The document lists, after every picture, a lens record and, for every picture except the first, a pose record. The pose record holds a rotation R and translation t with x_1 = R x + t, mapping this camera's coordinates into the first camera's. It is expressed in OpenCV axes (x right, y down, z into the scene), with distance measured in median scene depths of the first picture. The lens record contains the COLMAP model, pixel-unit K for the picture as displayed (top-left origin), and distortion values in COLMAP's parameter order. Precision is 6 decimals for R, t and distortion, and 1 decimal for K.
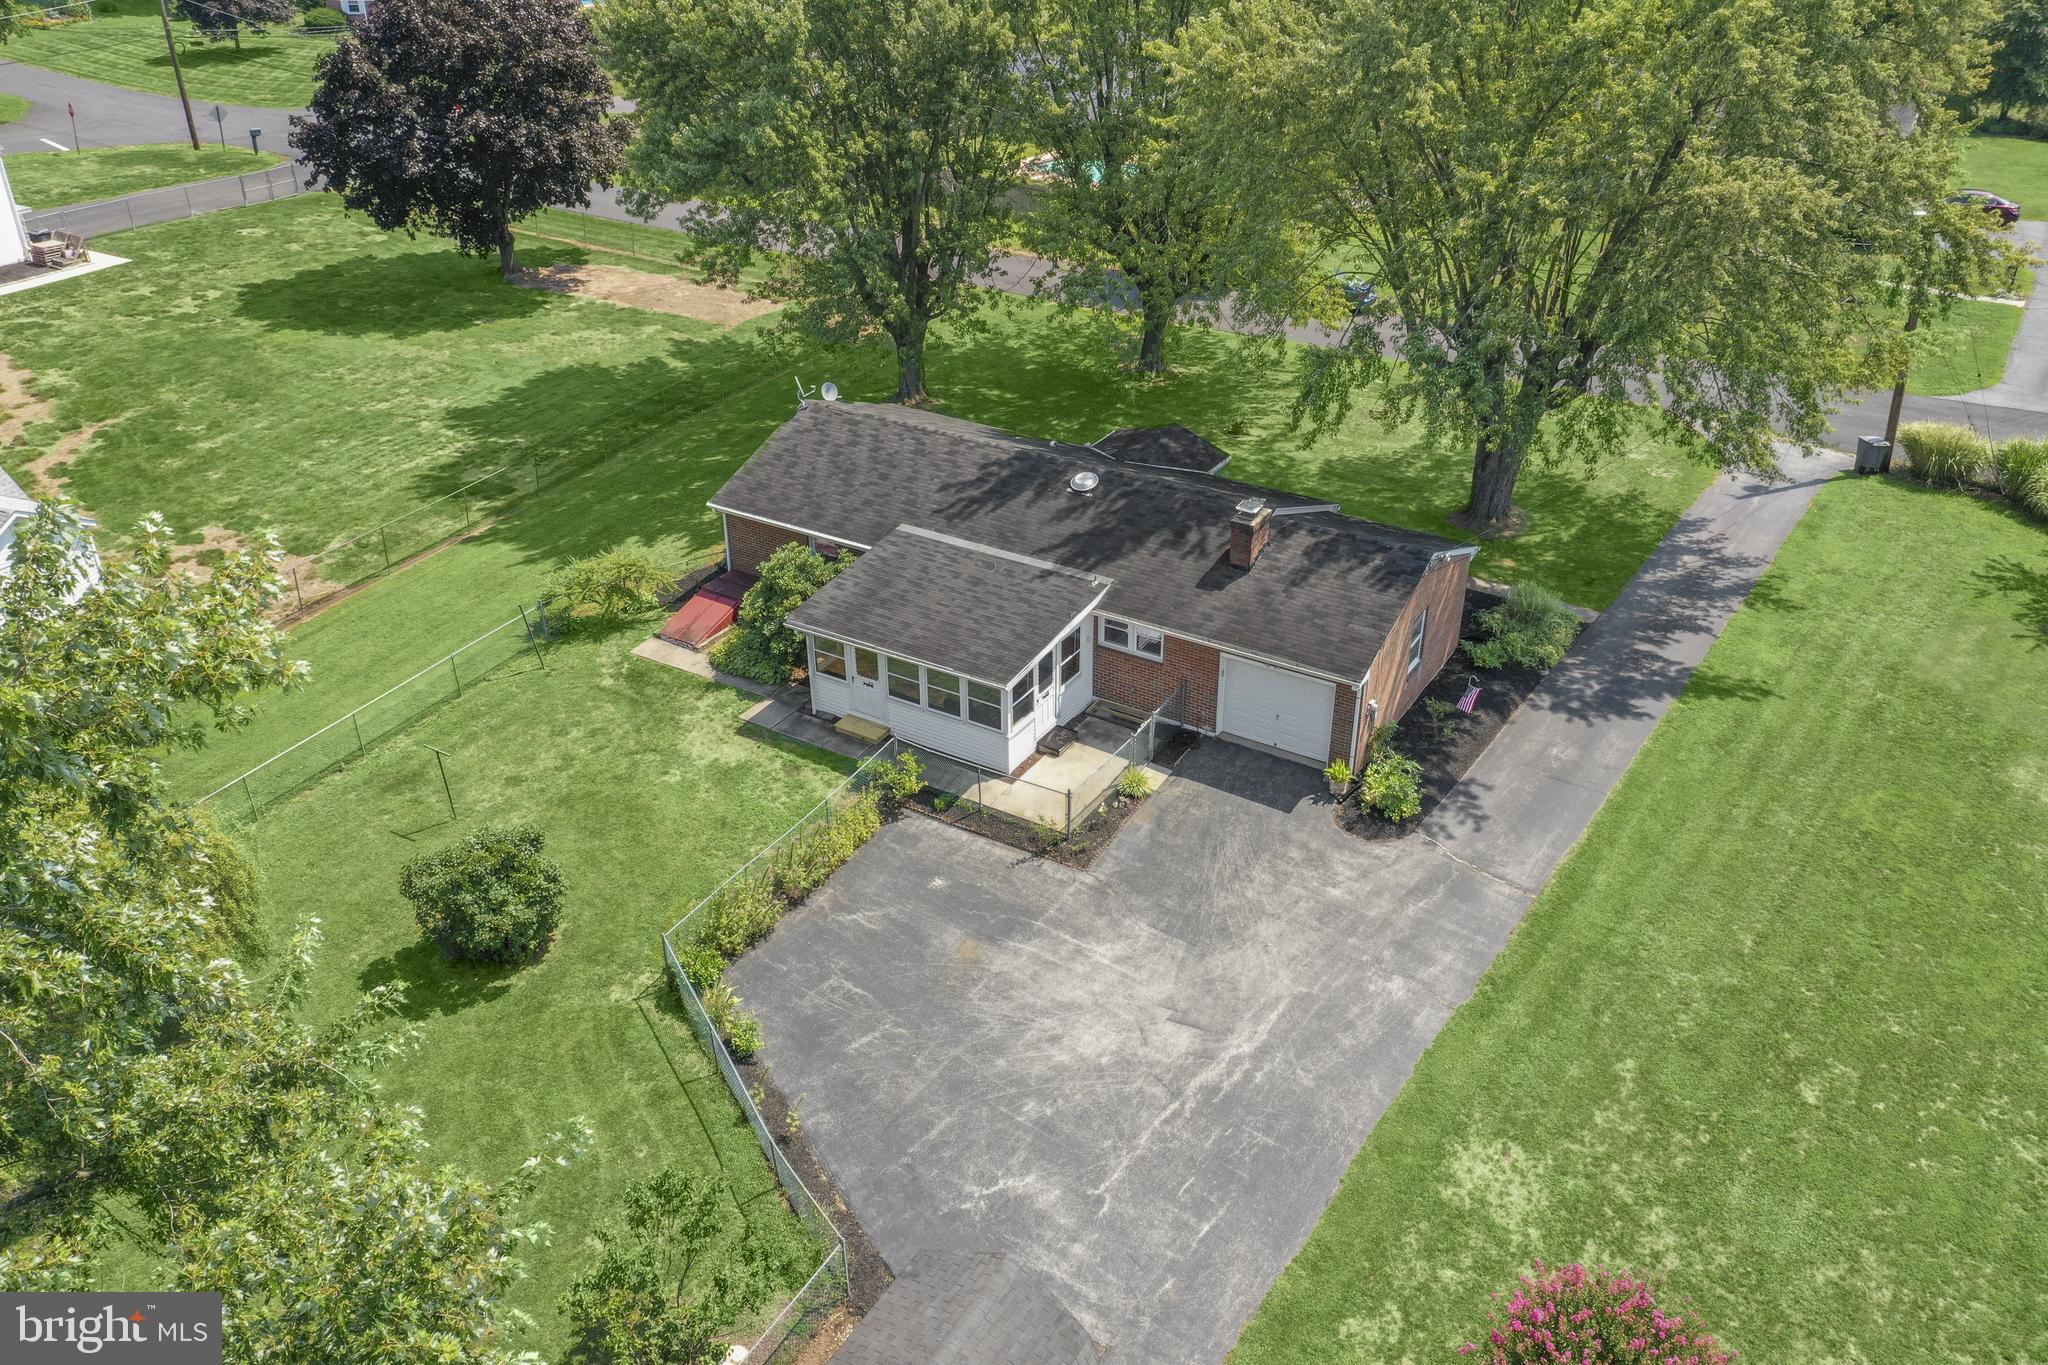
lens RADIAL K [[1548.2, 0, 1016.9], [0, 1548.2, 623.7], [0, 0, 1]] dist [0.003496, 0.002346]
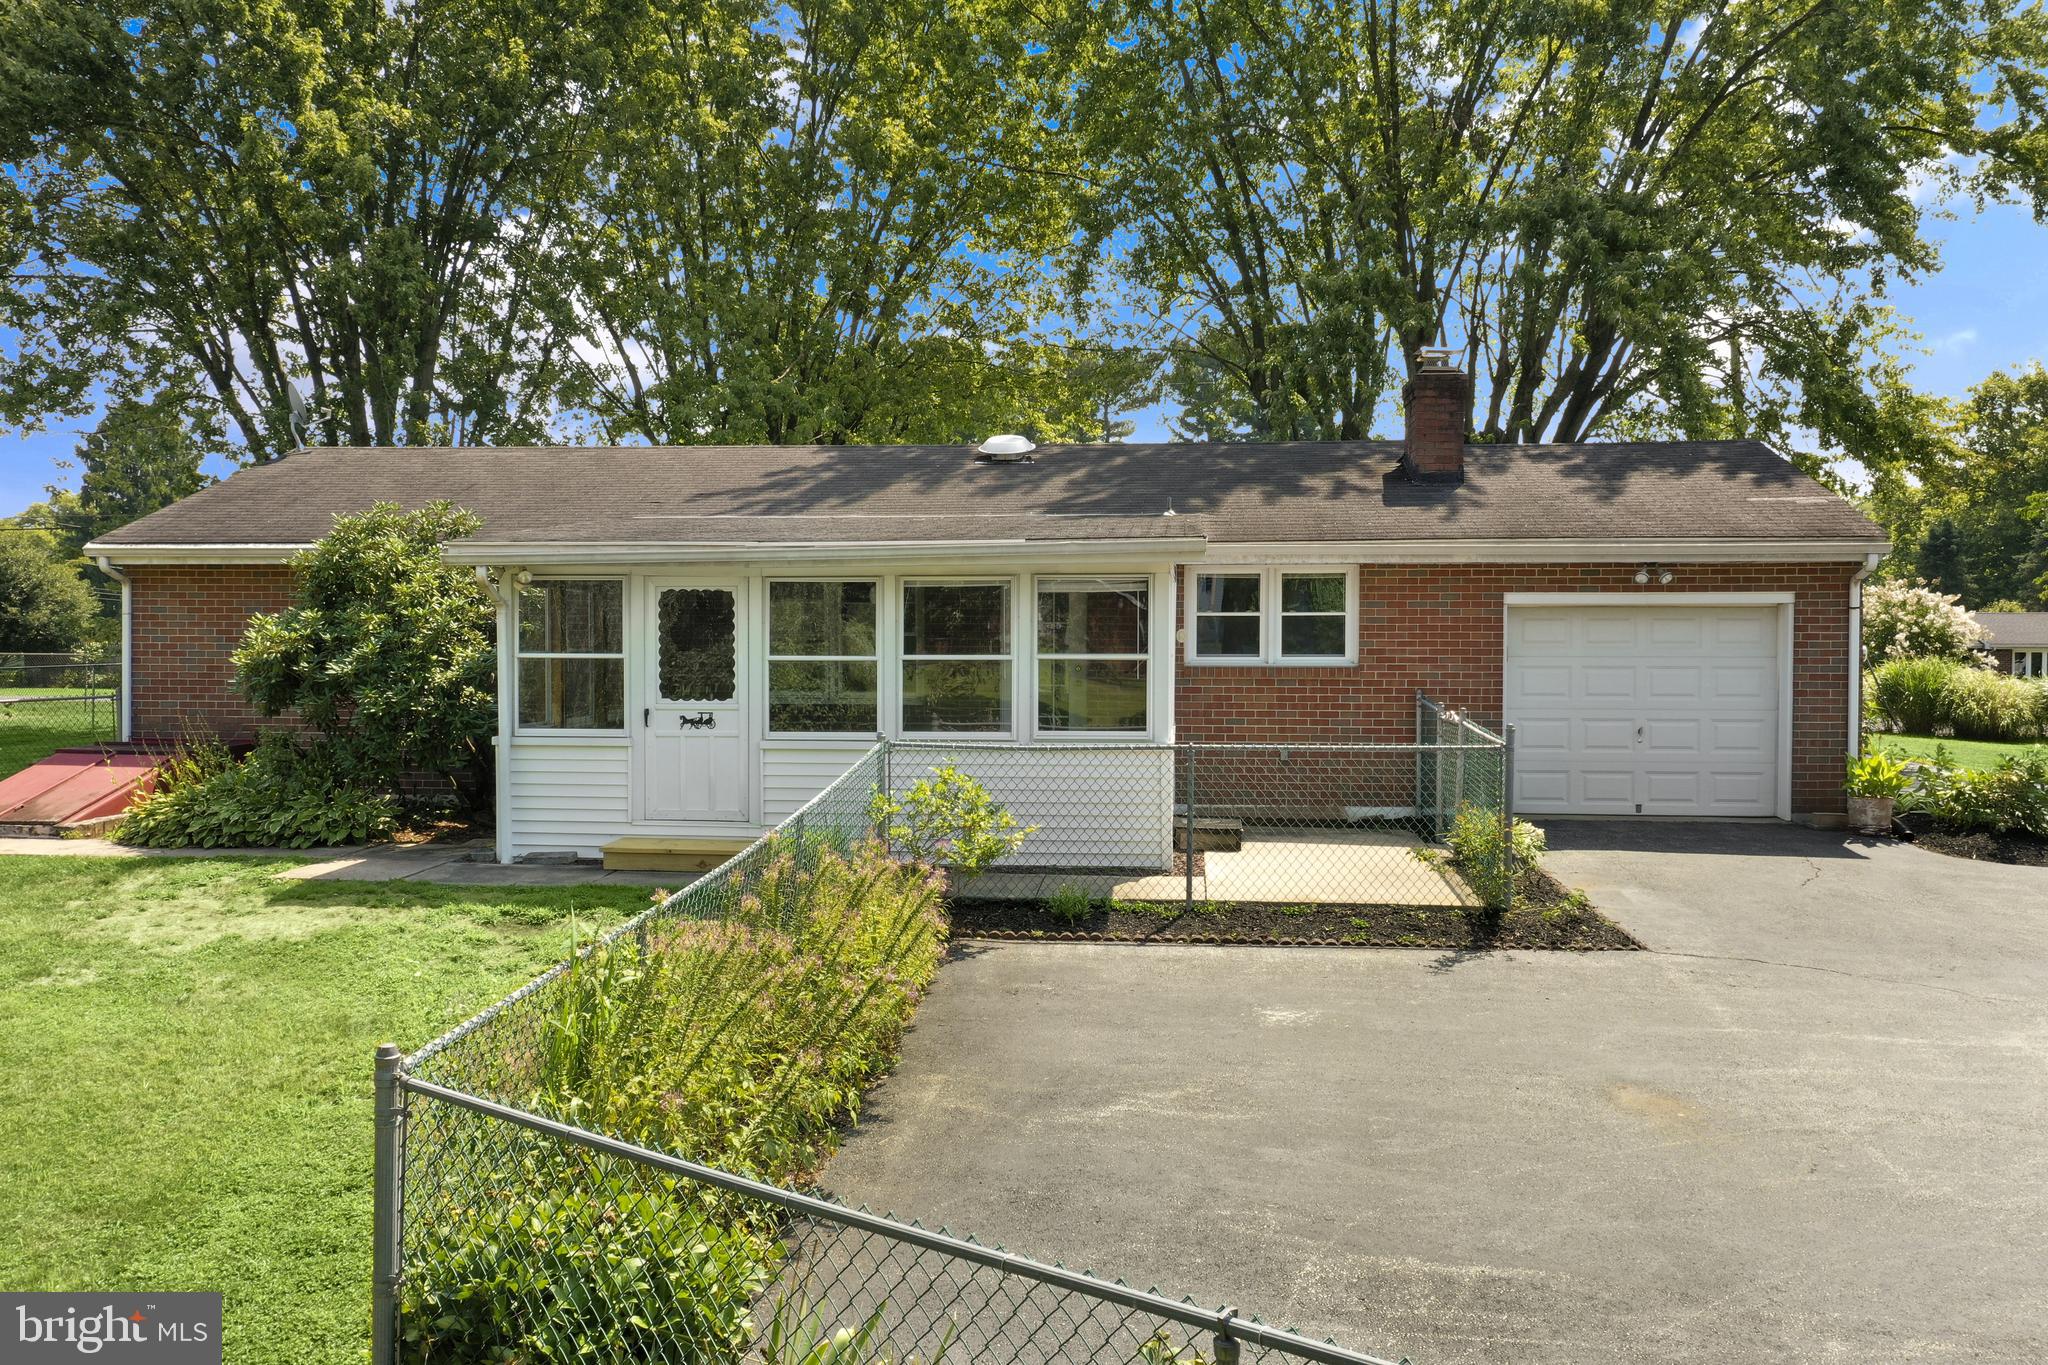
lens RADIAL K [[1548.2, 0, 1016.9], [0, 1548.2, 623.7], [0, 0, 1]] dist [0.003496, 0.002346]
pose [[0.909064, -0.001615, 0.416653, -0.177091], [0.202032, 0.876278, -0.437402, 0.188669], [-0.364397, 0.481803, 0.796919, 0.684141]]
